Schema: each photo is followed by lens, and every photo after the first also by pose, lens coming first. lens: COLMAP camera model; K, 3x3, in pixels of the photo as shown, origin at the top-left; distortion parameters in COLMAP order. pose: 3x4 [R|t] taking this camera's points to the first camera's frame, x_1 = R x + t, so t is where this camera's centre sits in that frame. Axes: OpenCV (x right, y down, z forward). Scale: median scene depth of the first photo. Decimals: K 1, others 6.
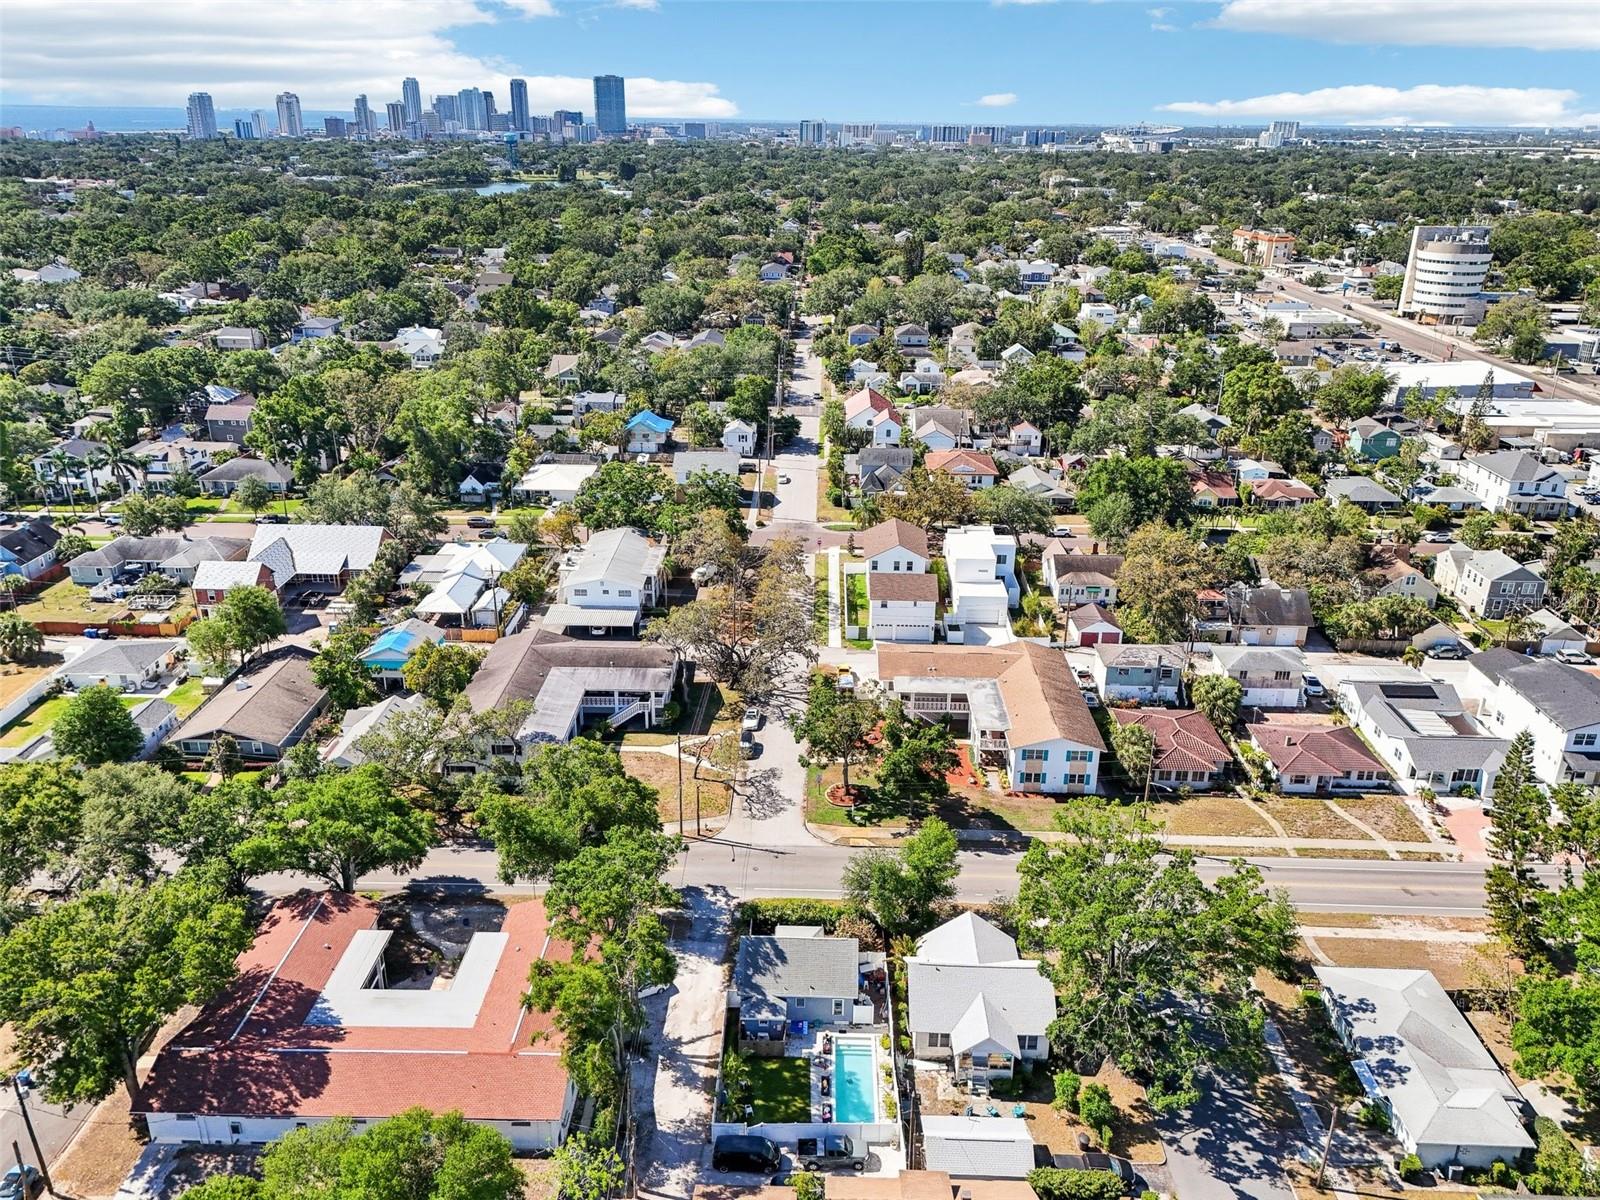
lens RADIAL K [[1210.0, 0, 797.3], [0, 1210.0, 568.0], [0, 0, 1]] dist [0.076727, -0.077014]
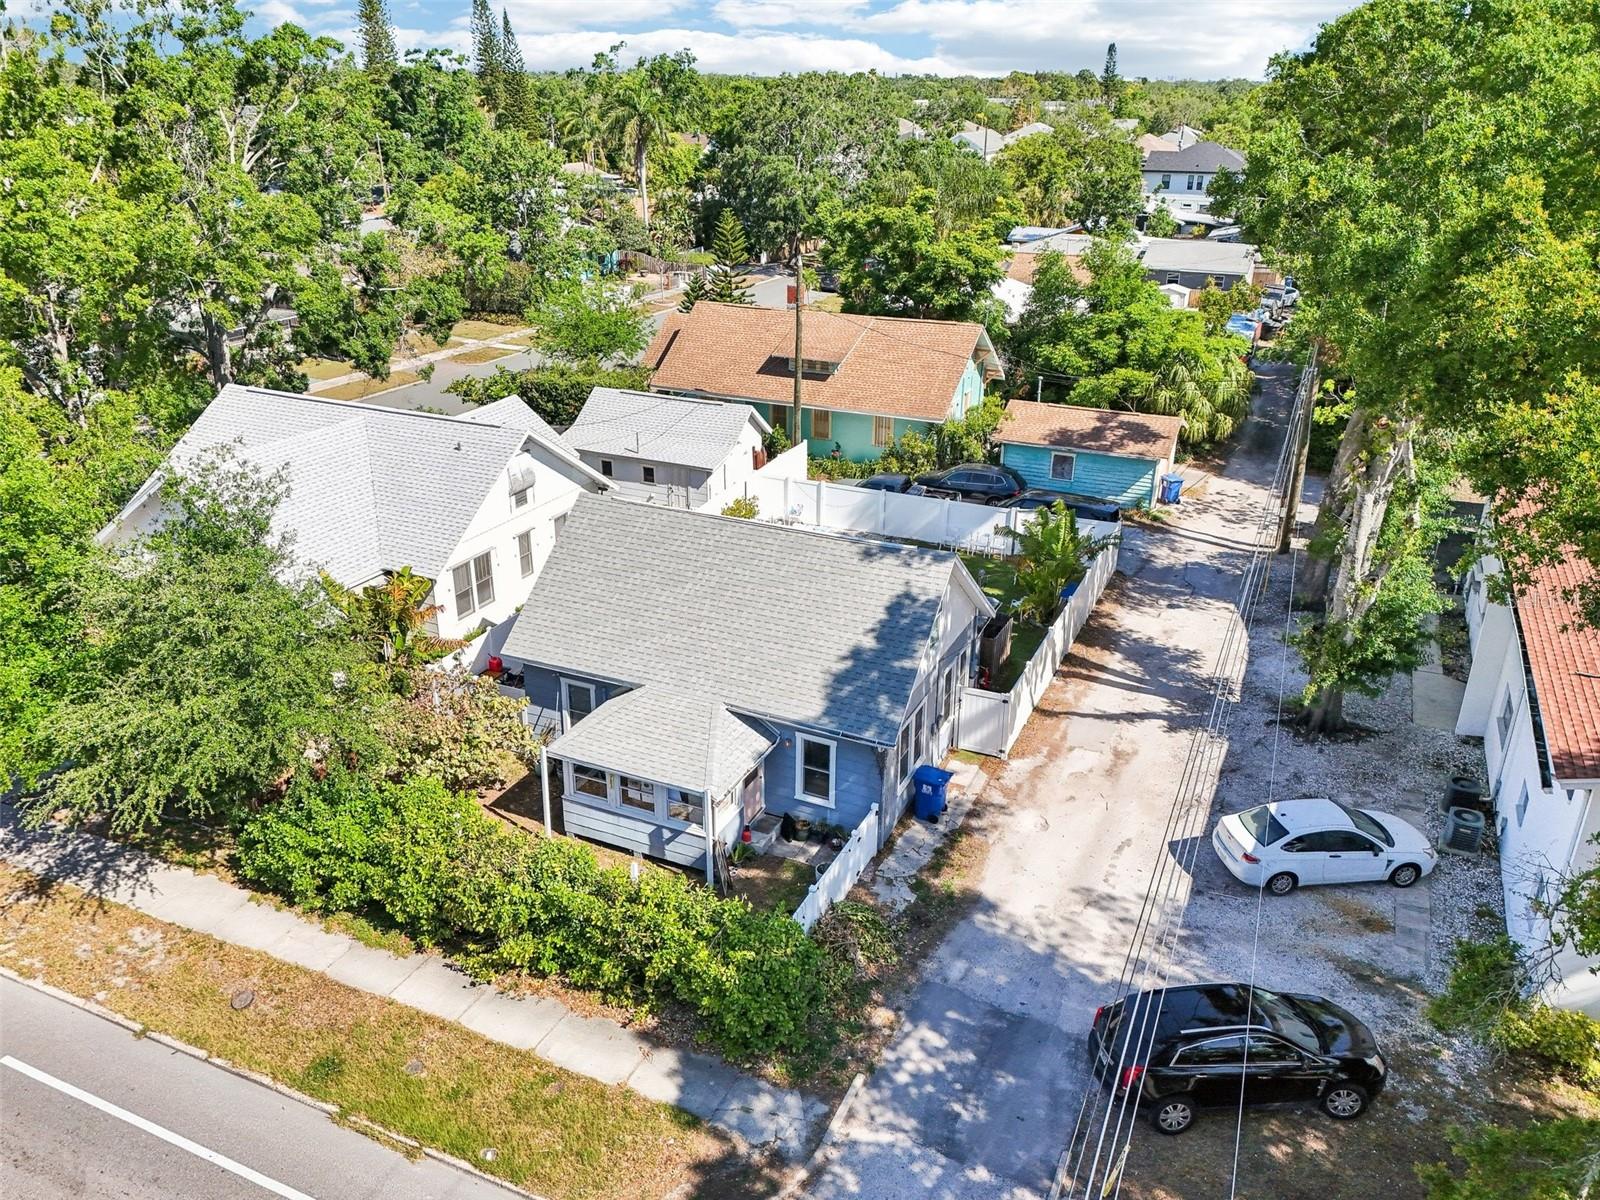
lens RADIAL K [[1198.4, 0, 801.5], [0, 1198.4, 593.4], [0, 0, 1]] dist [0.075562, -0.067565]
pose [[-0.919115, -0.171198, 0.354849, -0.083886], [0.119784, 0.736602, 0.665634, 0.099808], [-0.375338, 0.654300, -0.656516, 0.907675]]
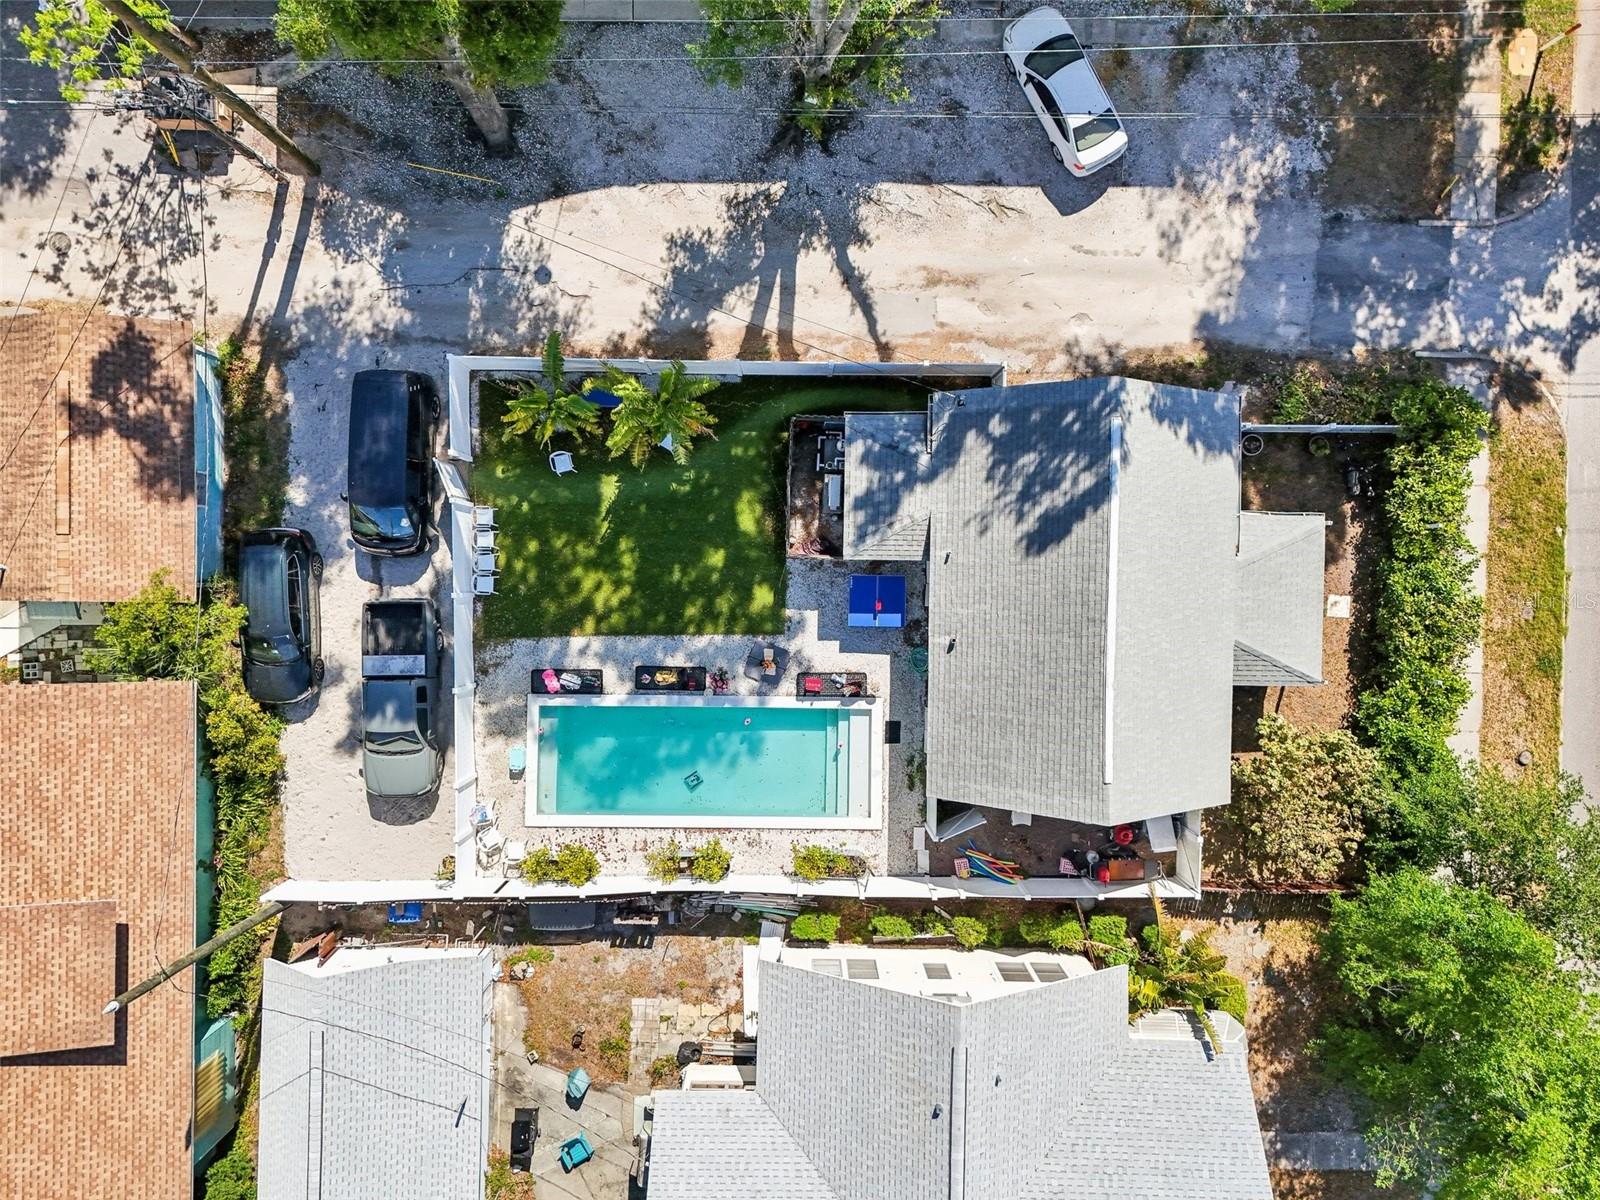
lens RADIAL K [[1198.7, 0, 800.0], [0, 1198.7, 600.0], [0, 0, 1]] dist [0.095469, -0.100575]
pose [[0.009644, 0.999948, -0.003378, 0.001768], [-0.352230, 0.006558, 0.935890, 0.063988], [0.935864, -0.007836, 0.352275, 0.645031]]
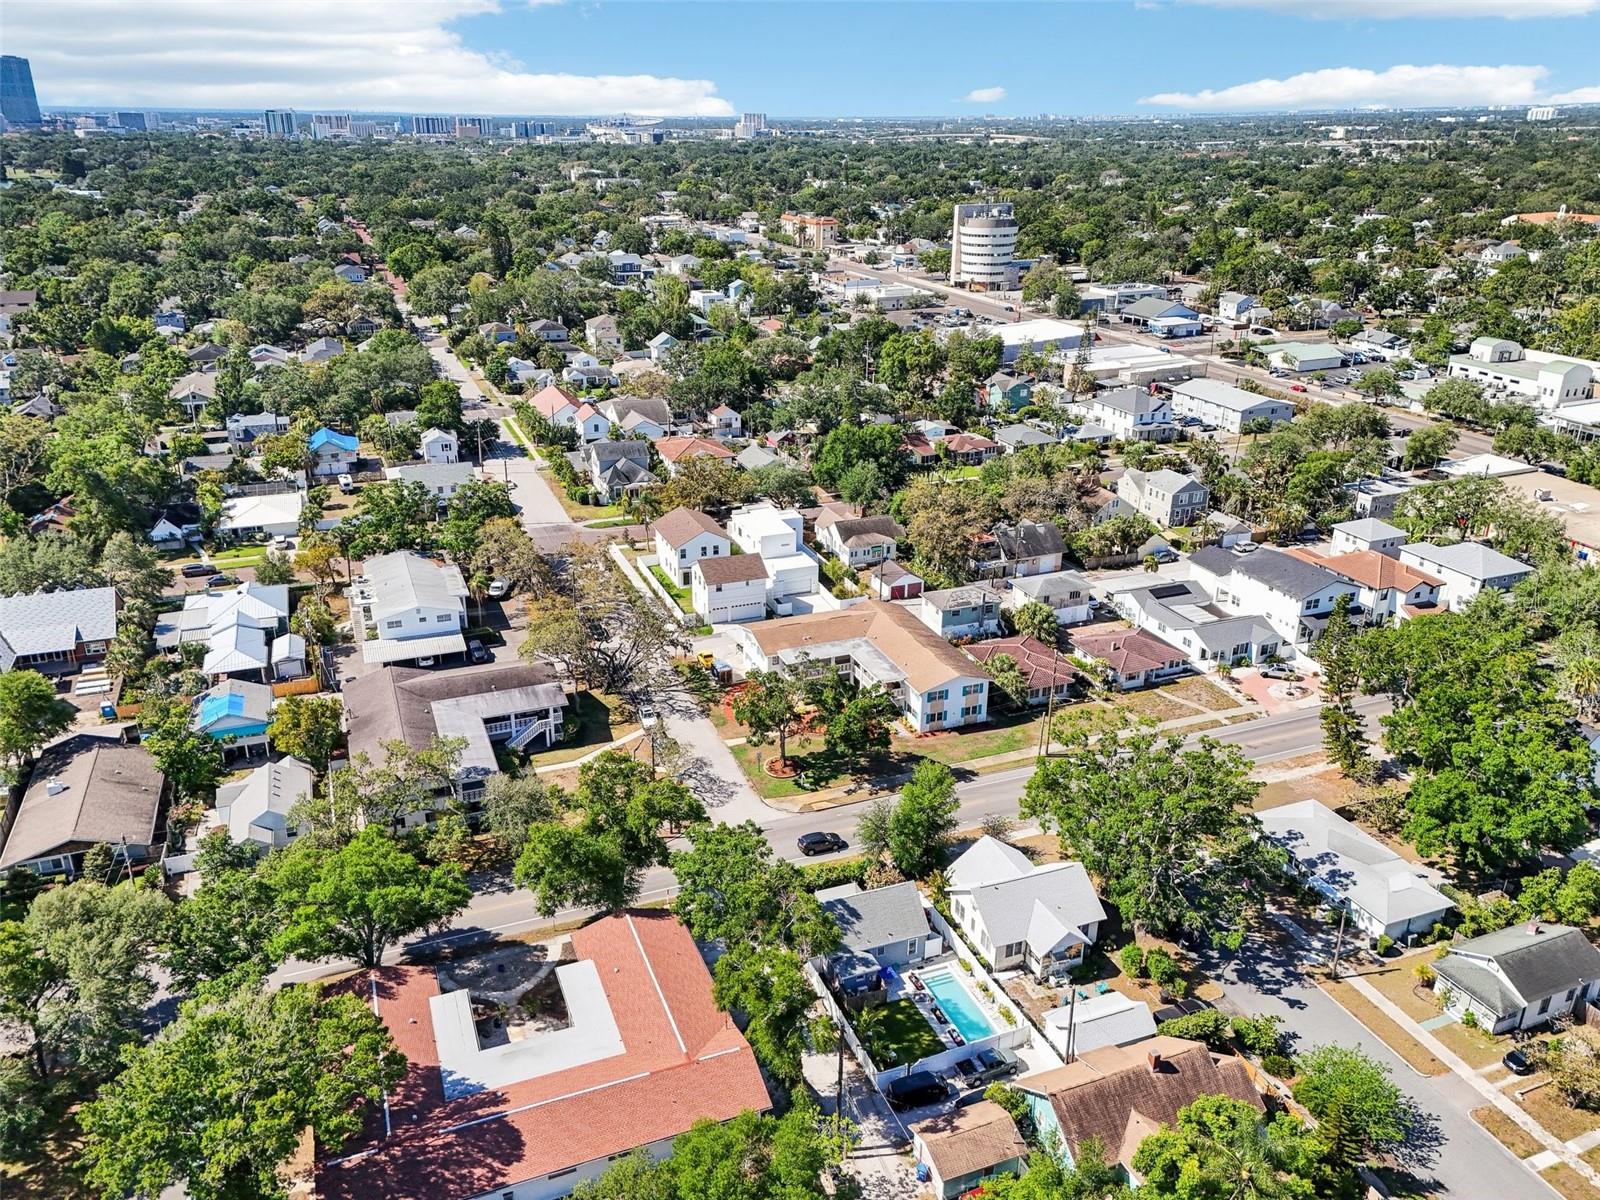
lens RADIAL K [[1210.0, 0, 797.3], [0, 1210.0, 568.0], [0, 0, 1]] dist [0.076727, -0.077014]
pose [[0.919879, -0.140450, 0.366192, -0.303778], [0.138008, 0.989882, 0.032983, -0.014101], [-0.367119, 0.020197, 0.929955, 0.025866]]
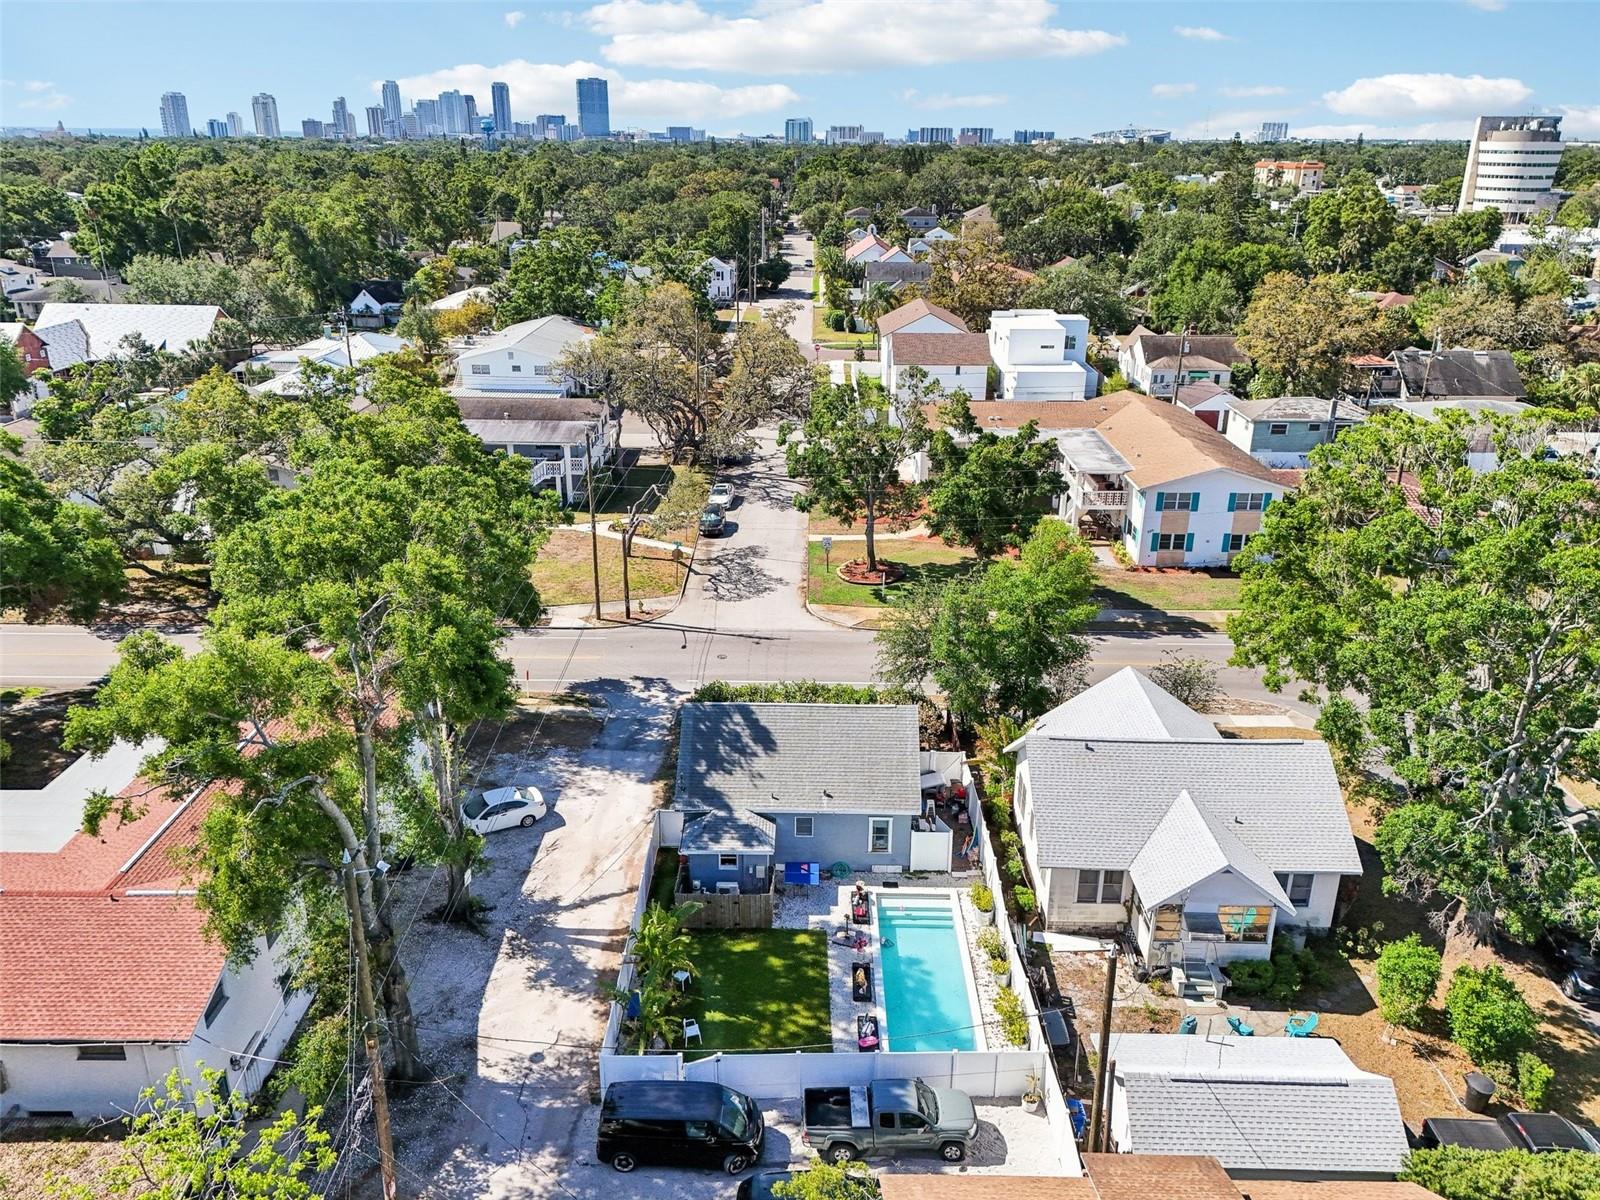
lens RADIAL K [[1198.4, 0, 801.5], [0, 1198.4, 593.4], [0, 0, 1]] dist [0.075562, -0.067565]
pose [[0.999898, -0.007785, 0.011989, -0.002597], [0.007719, 0.999955, 0.005561, 0.194178], [-0.012032, -0.005468, 0.999913, 0.387682]]
